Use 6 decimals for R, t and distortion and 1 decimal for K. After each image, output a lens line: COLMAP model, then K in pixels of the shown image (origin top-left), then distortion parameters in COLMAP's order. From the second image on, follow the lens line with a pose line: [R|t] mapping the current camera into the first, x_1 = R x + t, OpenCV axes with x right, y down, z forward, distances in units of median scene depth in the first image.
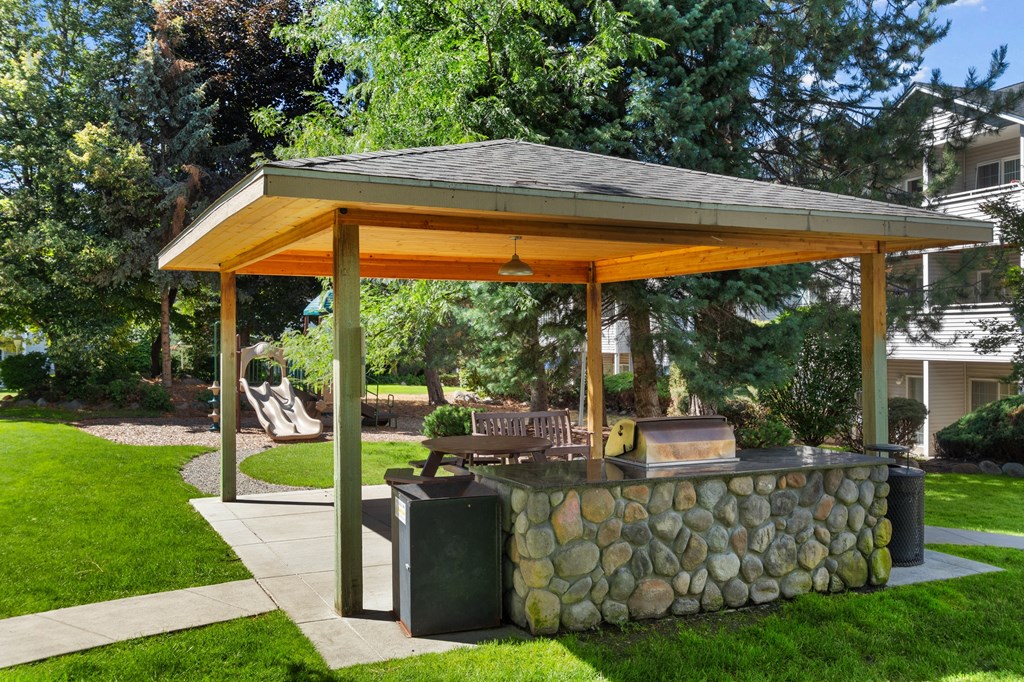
lens RADIAL K [[1040.6, 0, 514.9], [0, 1040.6, 343.0], [0, 0, 1]] dist [0.002480, 0.000000]
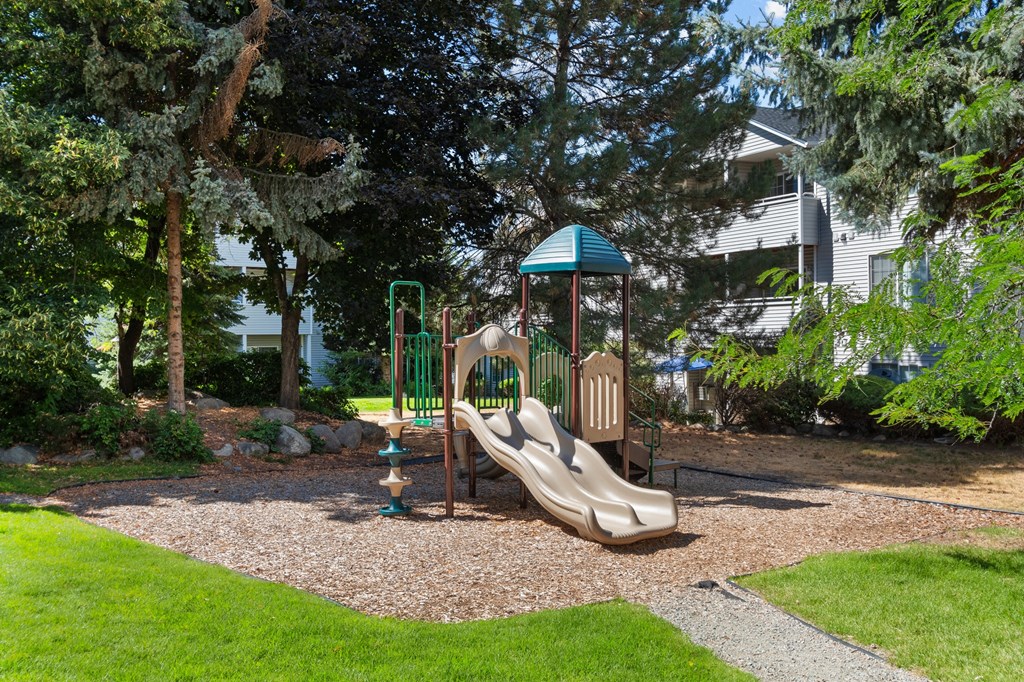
lens RADIAL K [[1040.6, 0, 509.4], [0, 1040.6, 339.7], [0, 0, 1]] dist [0.002480, 0.000000]
pose [[0.983990, -0.006683, 0.178096, -0.283850], [0.006796, 0.999977, -0.000023, 0.004600], [-0.178091, 0.001233, 0.984013, 0.467183]]
